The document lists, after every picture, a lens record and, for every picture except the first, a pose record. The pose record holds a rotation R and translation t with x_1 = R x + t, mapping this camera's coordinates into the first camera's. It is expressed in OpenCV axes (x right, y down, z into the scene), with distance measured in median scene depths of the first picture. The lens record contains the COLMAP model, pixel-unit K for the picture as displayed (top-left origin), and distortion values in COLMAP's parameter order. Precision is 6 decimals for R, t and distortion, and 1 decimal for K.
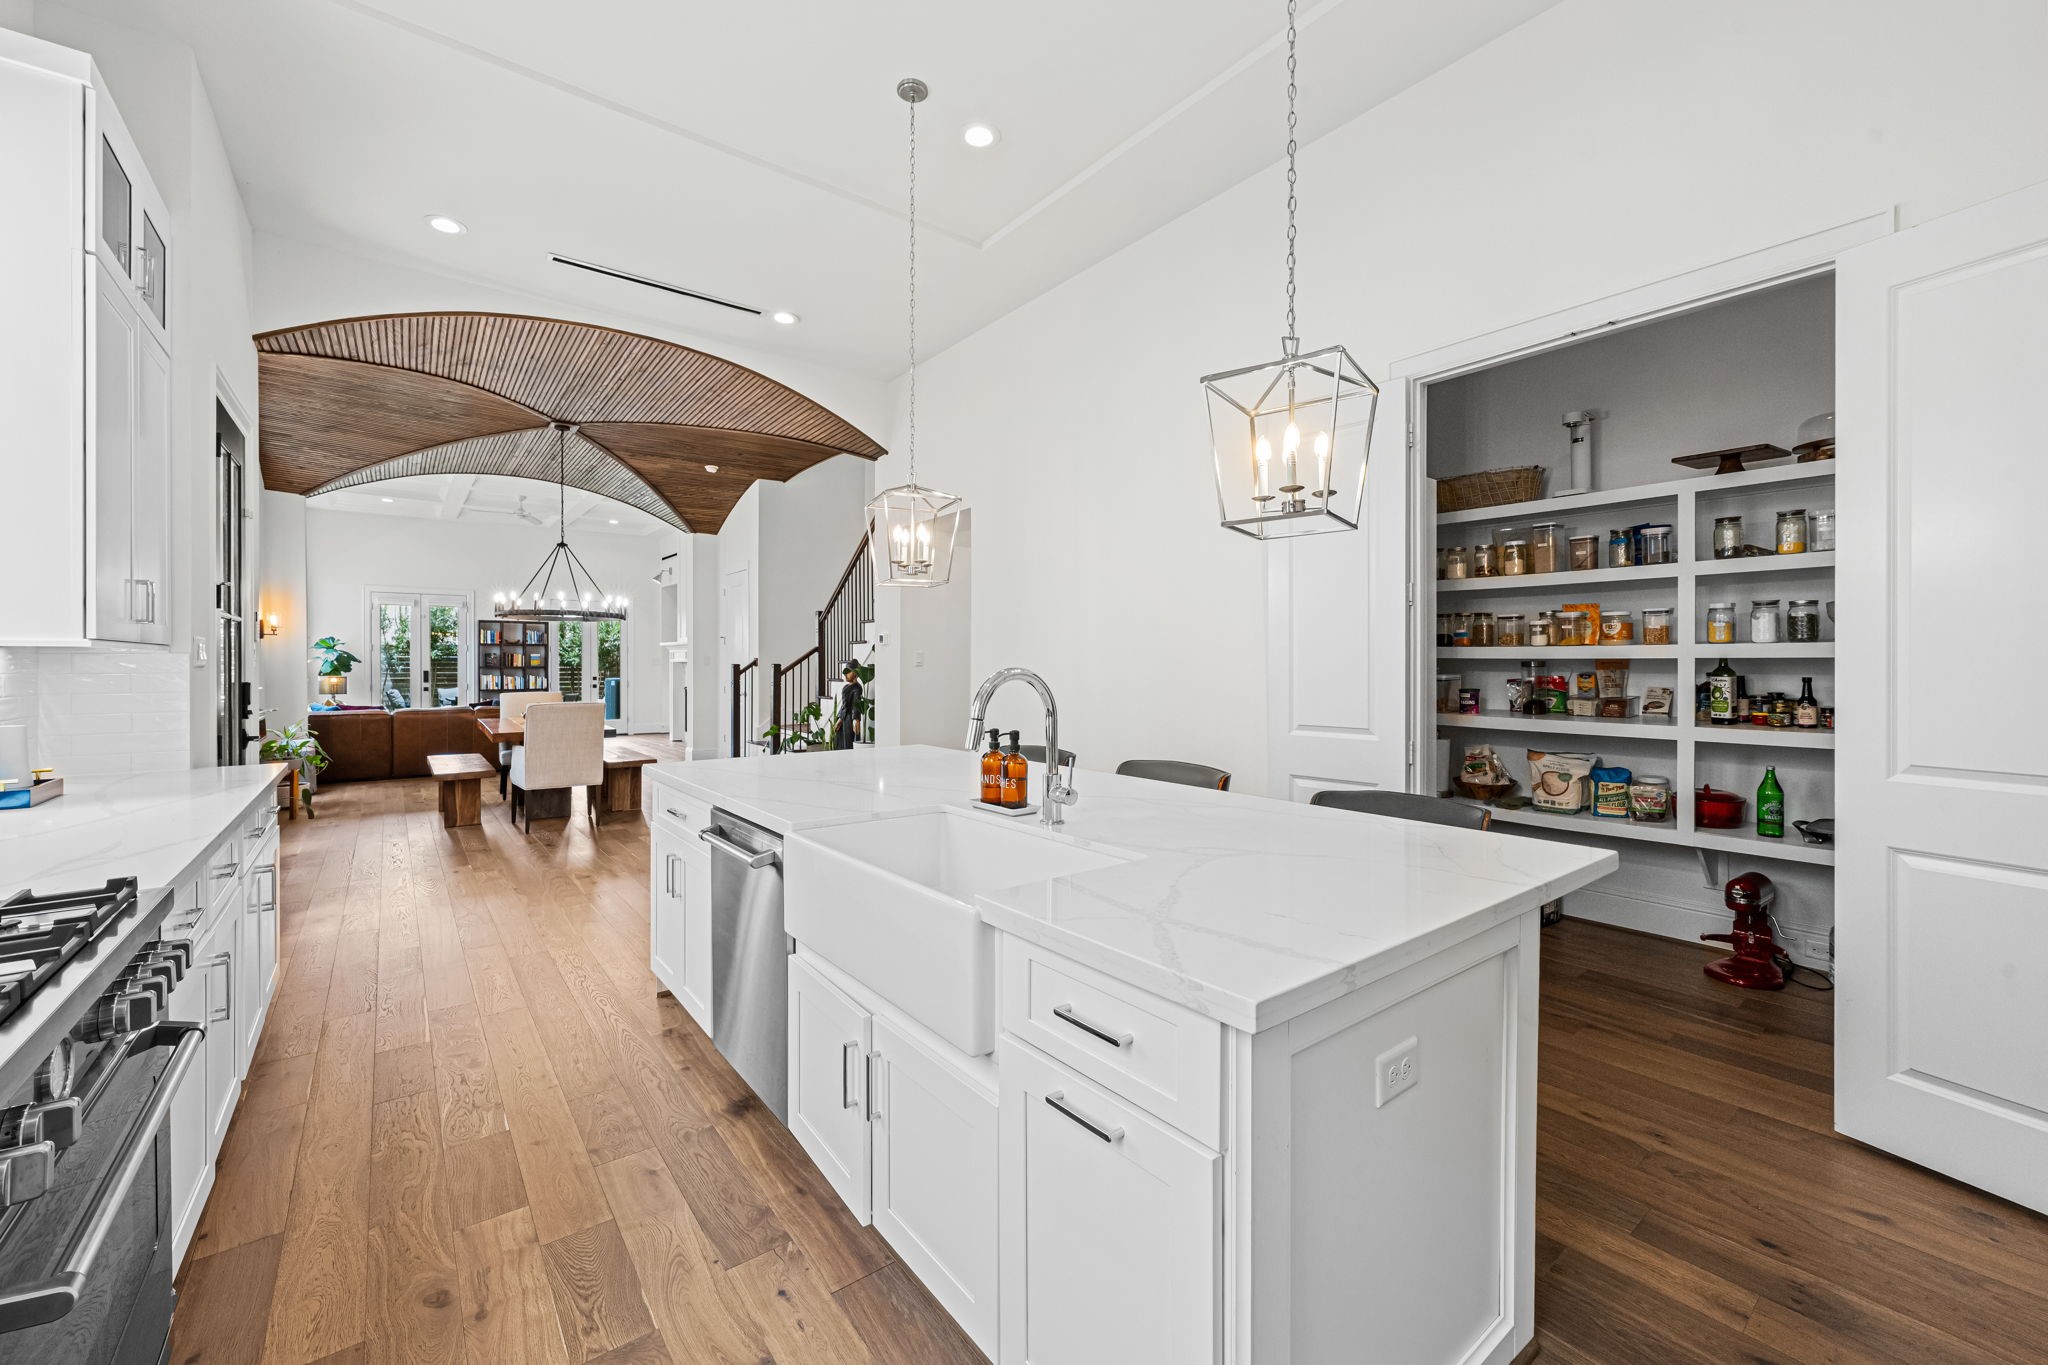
lens RADIAL K [[816.6, 0, 1026.1], [0, 816.6, 668.9], [0, 0, 1]] dist [-0.000631, -0.000051]
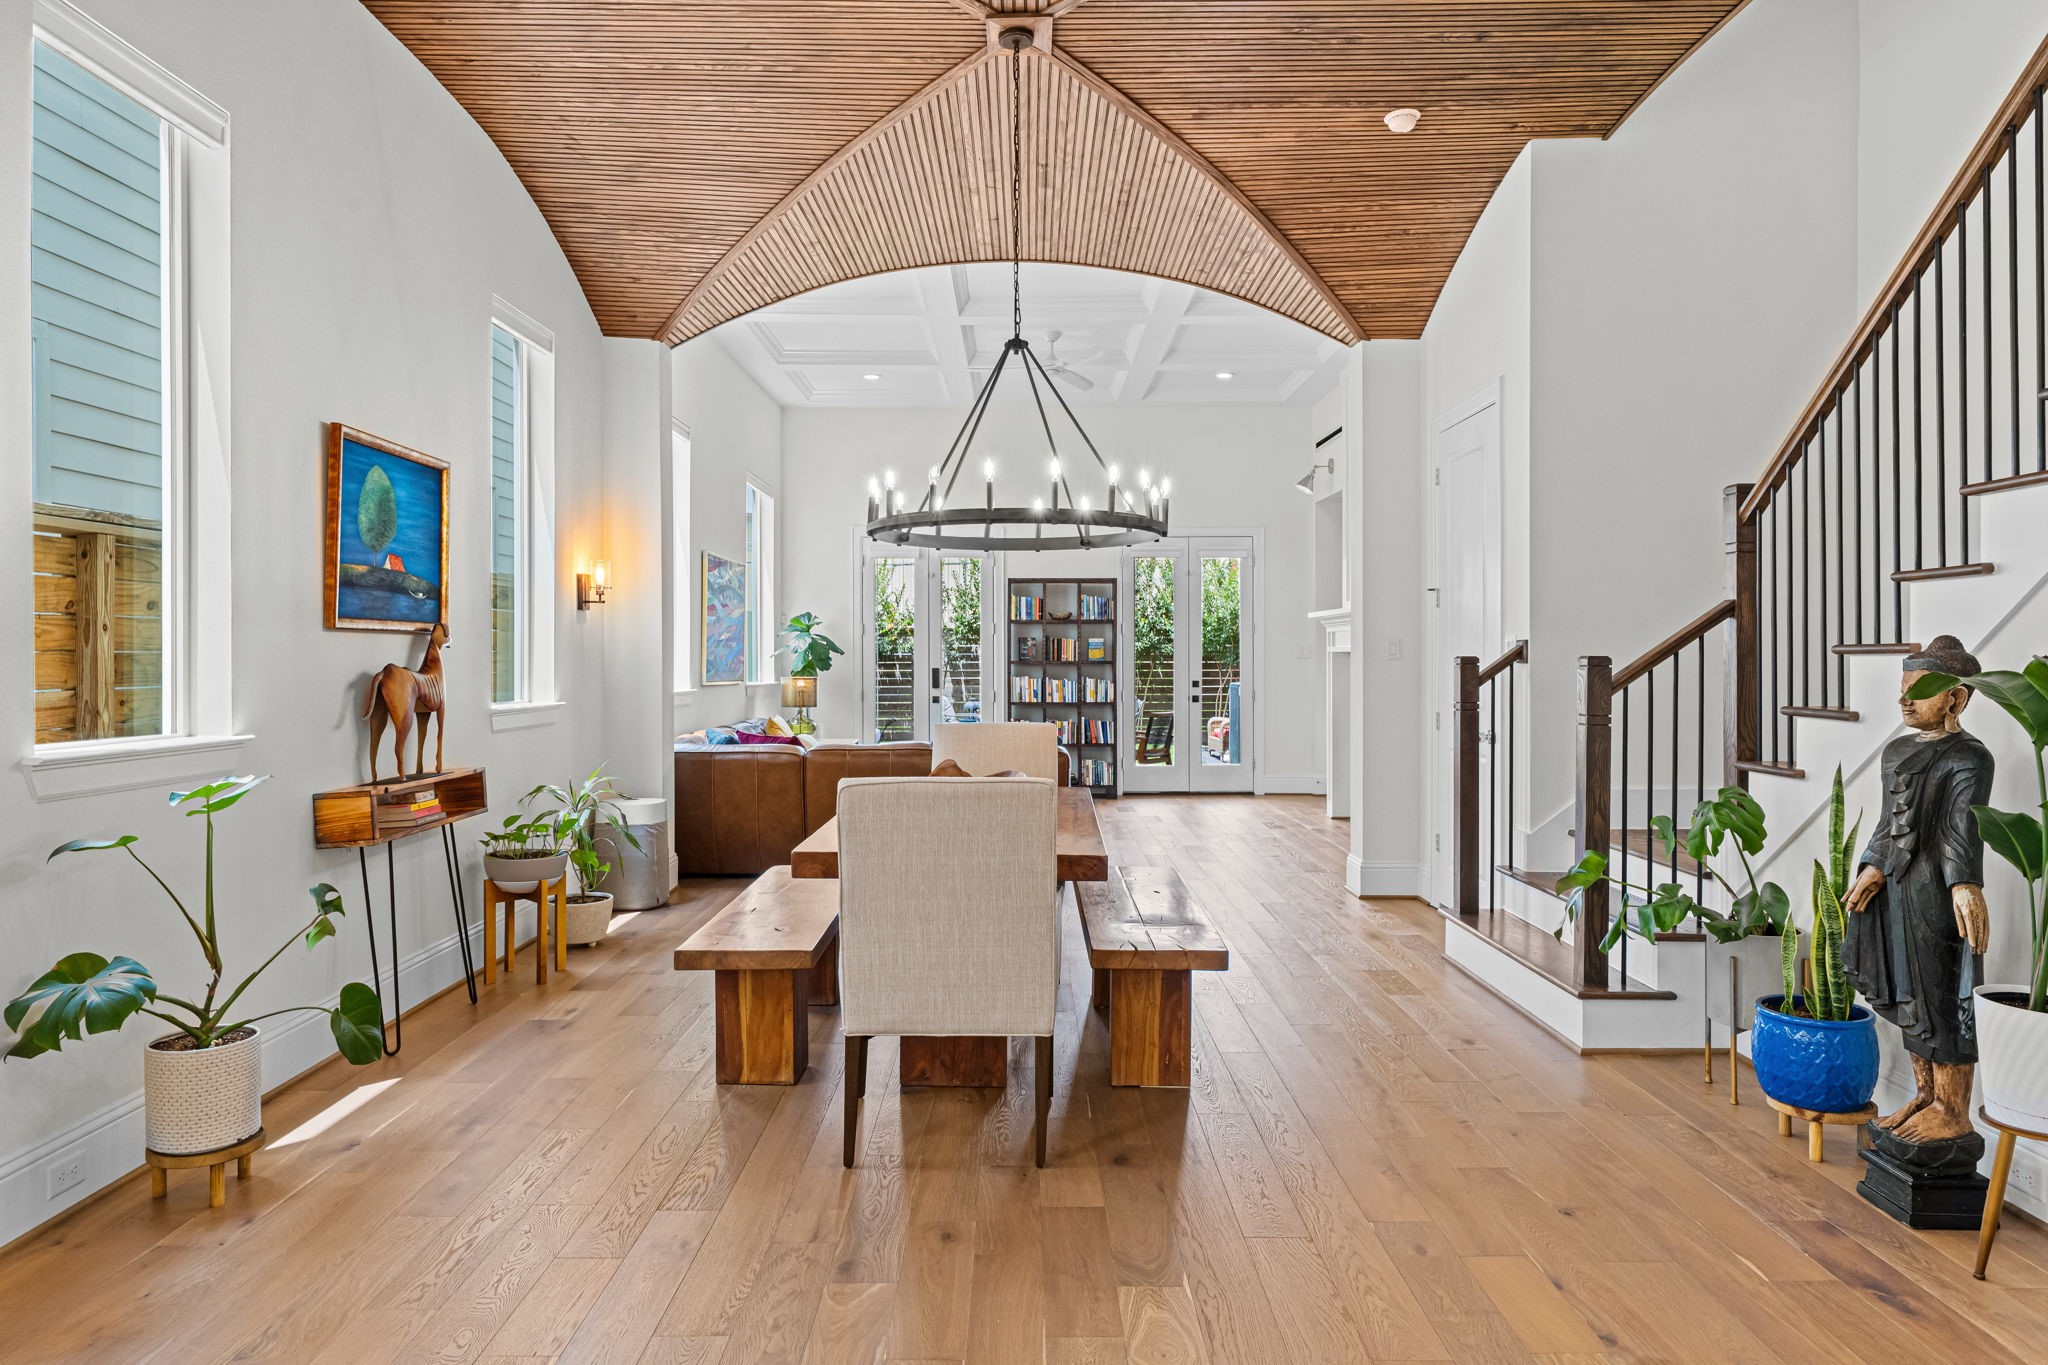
lens RADIAL K [[1289.5, 0, 1026.7], [0, 1289.5, 664.0], [0, 0, 1]] dist [-0.009965, -0.000842]
pose [[0.786584, 0.002898, -0.617476, -0.154490], [-0.002484, 0.999996, 0.001530, -0.003059], [0.617478, 0.000330, 0.786588, 0.424225]]
